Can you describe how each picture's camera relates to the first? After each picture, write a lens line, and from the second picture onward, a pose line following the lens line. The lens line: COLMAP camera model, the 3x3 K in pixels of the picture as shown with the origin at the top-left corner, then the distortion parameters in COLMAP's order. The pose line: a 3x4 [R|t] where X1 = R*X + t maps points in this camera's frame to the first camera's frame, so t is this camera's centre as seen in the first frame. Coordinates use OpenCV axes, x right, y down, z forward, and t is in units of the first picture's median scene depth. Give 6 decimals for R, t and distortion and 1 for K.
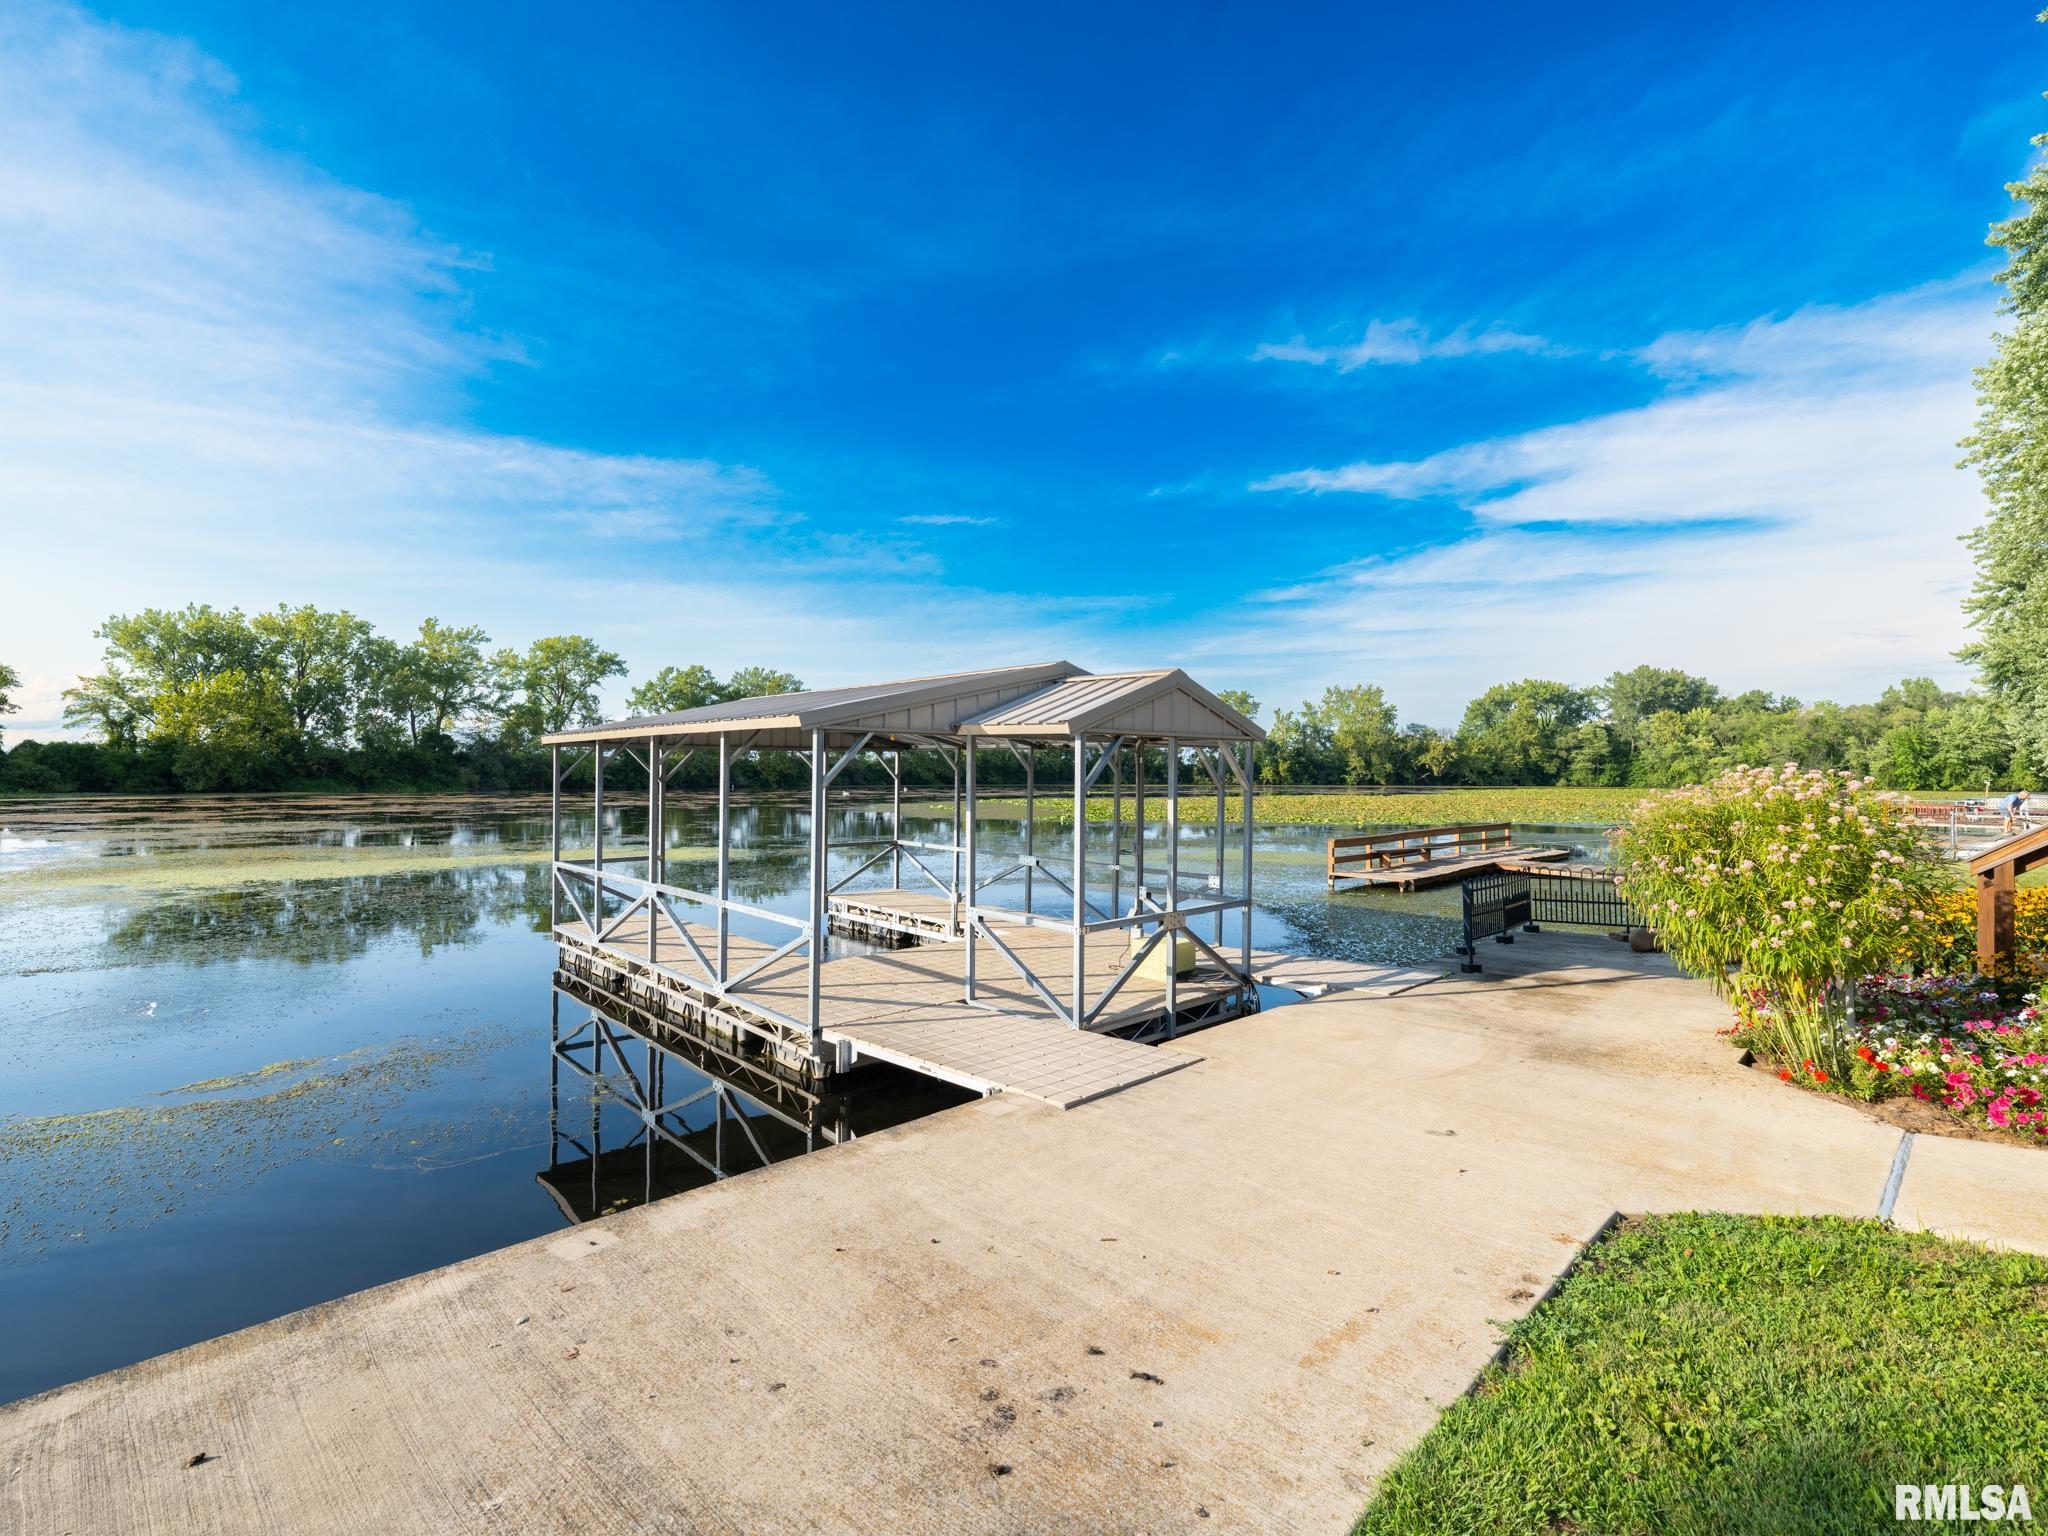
lens RADIAL K [[933.2, 0, 1024.0], [0, 933.2, 768.0], [0, 0, 1]] dist [-0.001777, 0.000202]
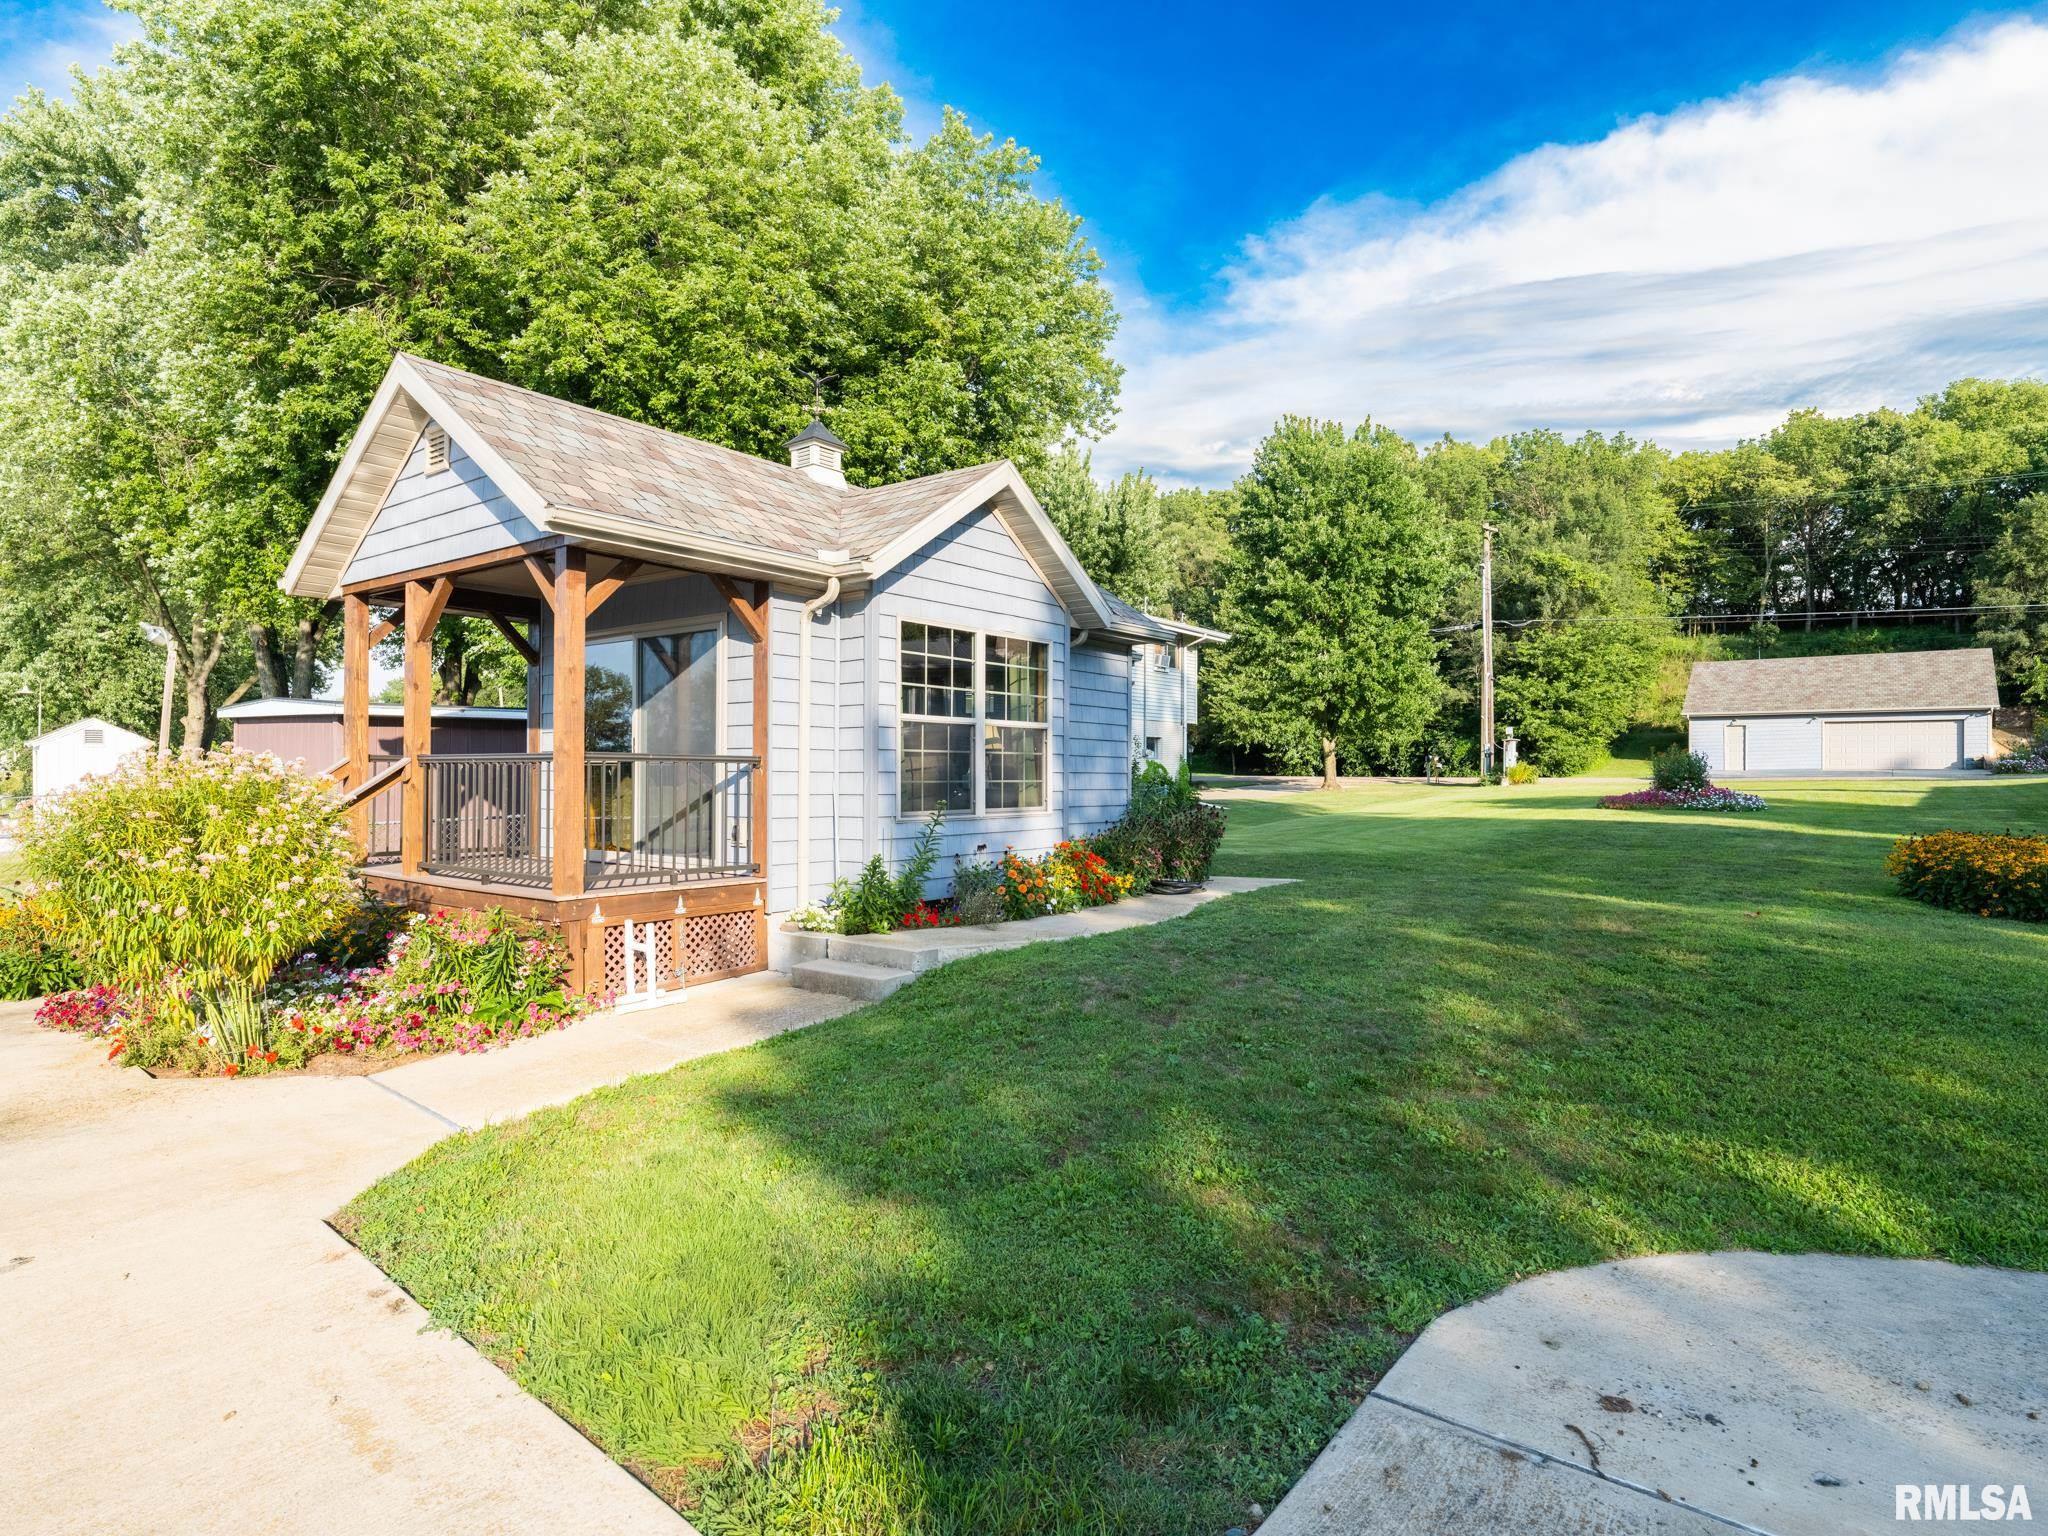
lens RADIAL K [[1107.3, 0, 1024.0], [0, 1107.3, 768.0], [0, 0, 1]] dist [-0.013717, 0.003129]
pose [[-0.083438, -0.001158, 0.996512, -0.020442], [-0.013294, 0.999912, 0.000049, 0.000469], [-0.996424, -0.013243, -0.083446, 0.015294]]
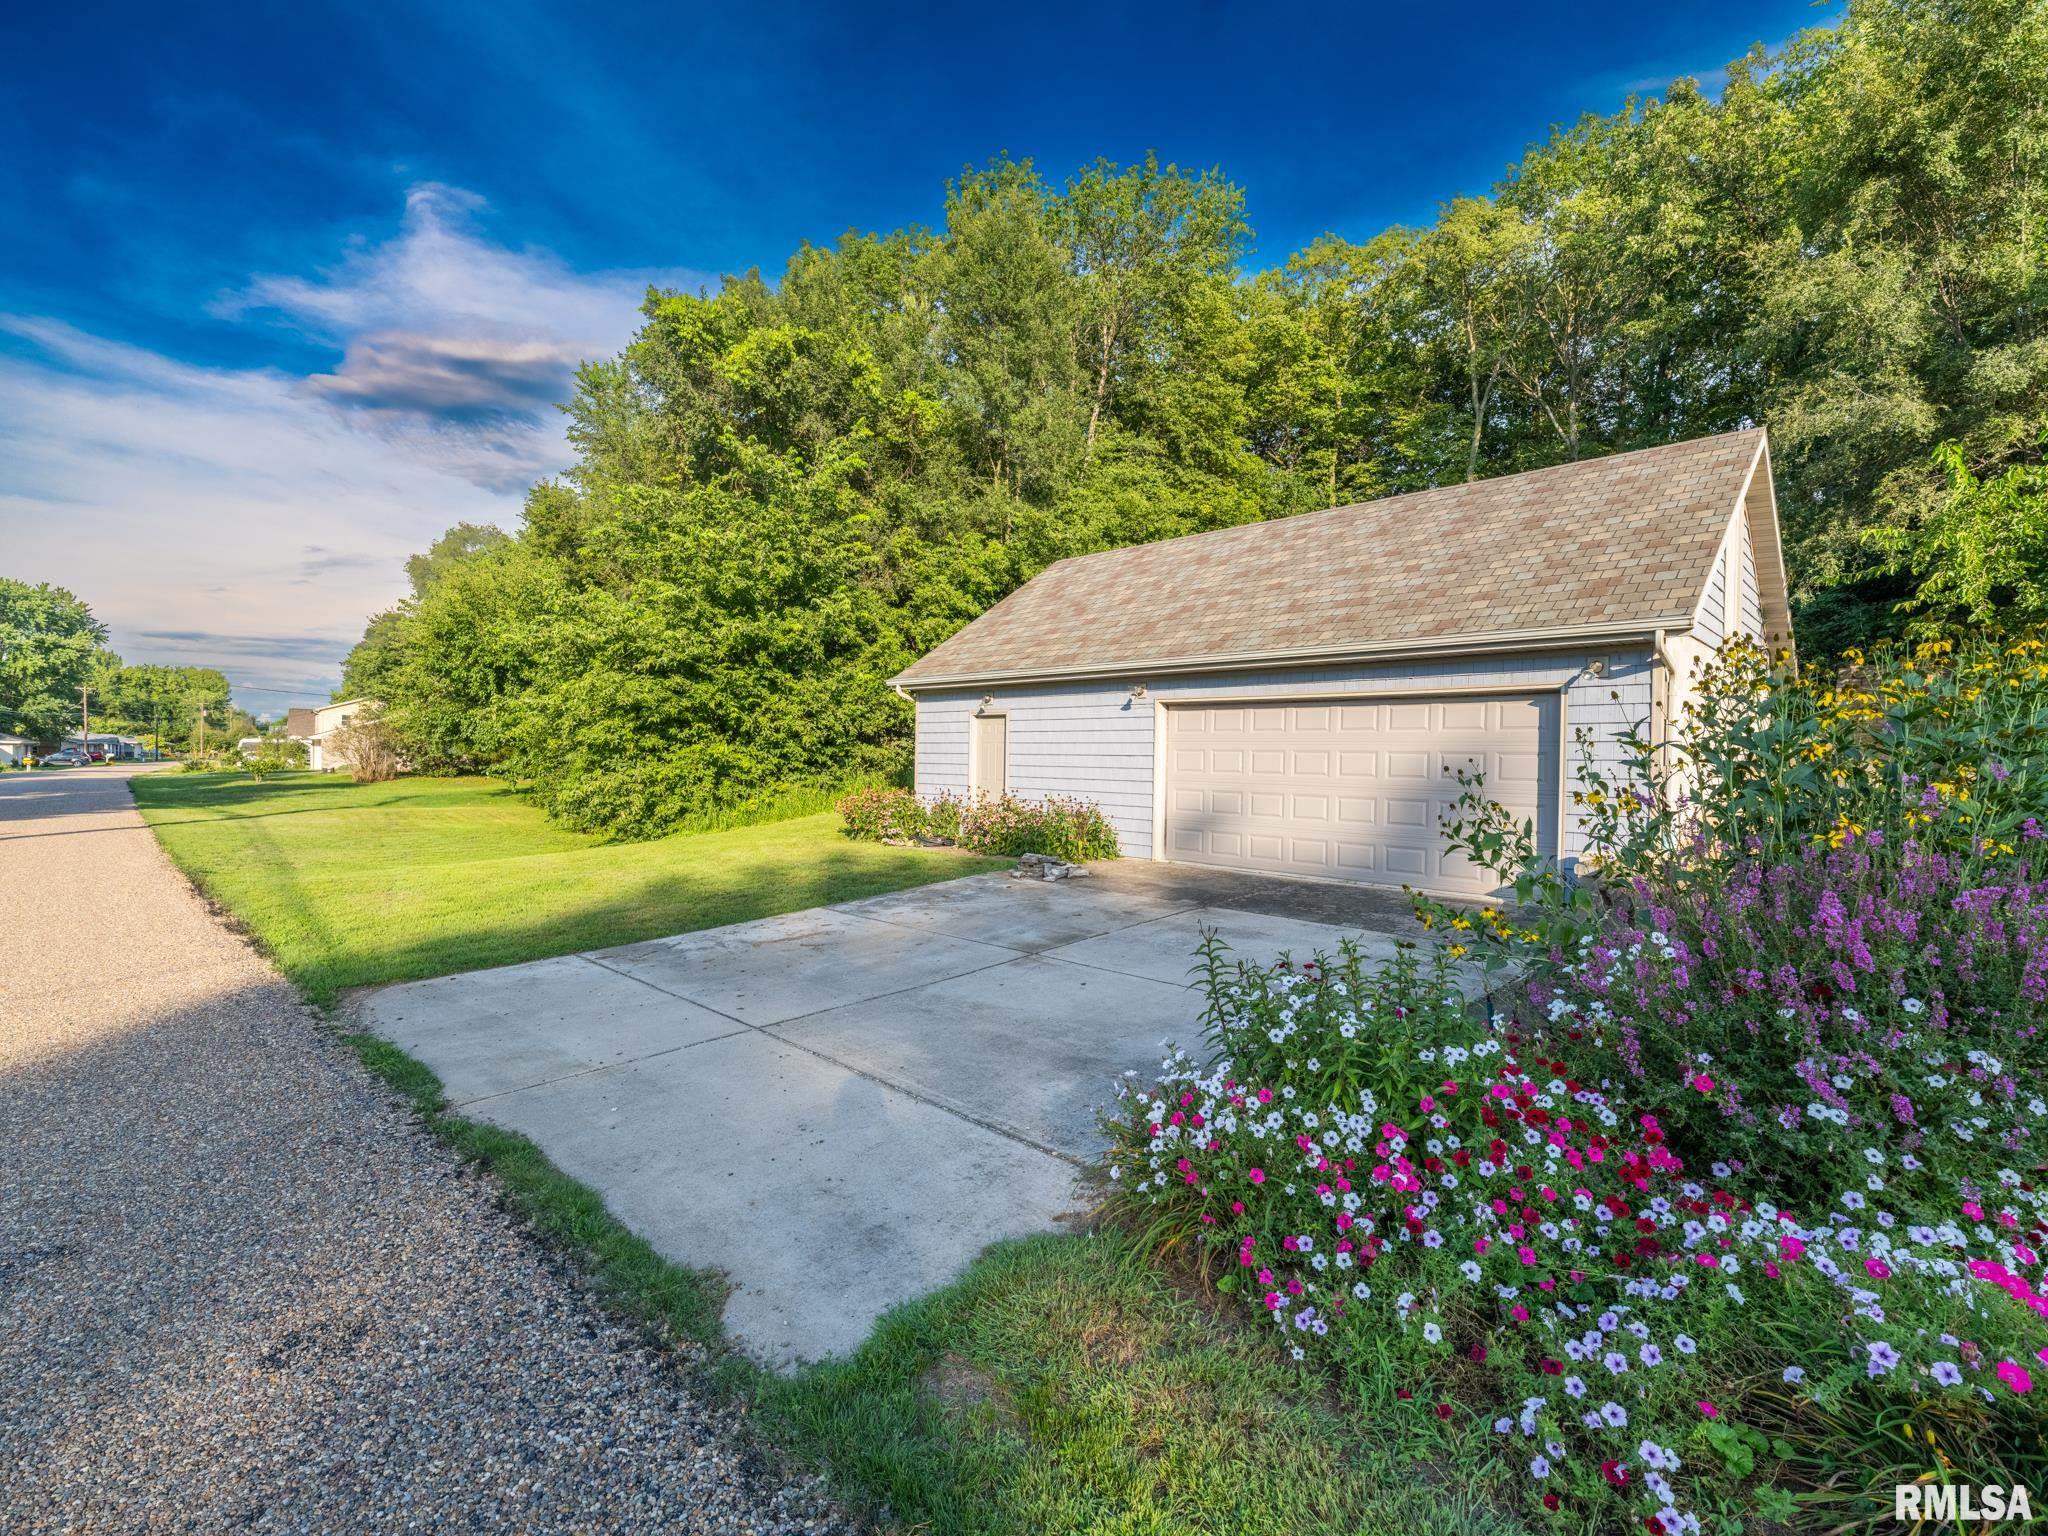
lens RADIAL K [[933.2, 0, 1024.0], [0, 933.2, 768.0], [0, 0, 1]] dist [-0.001777, 0.000202]
pose [[0.025666, -0.024593, 0.999368, 0.282497], [-0.016860, 0.999545, 0.025030, -0.017049], [-0.999528, -0.017492, 0.025240, -0.330956]]
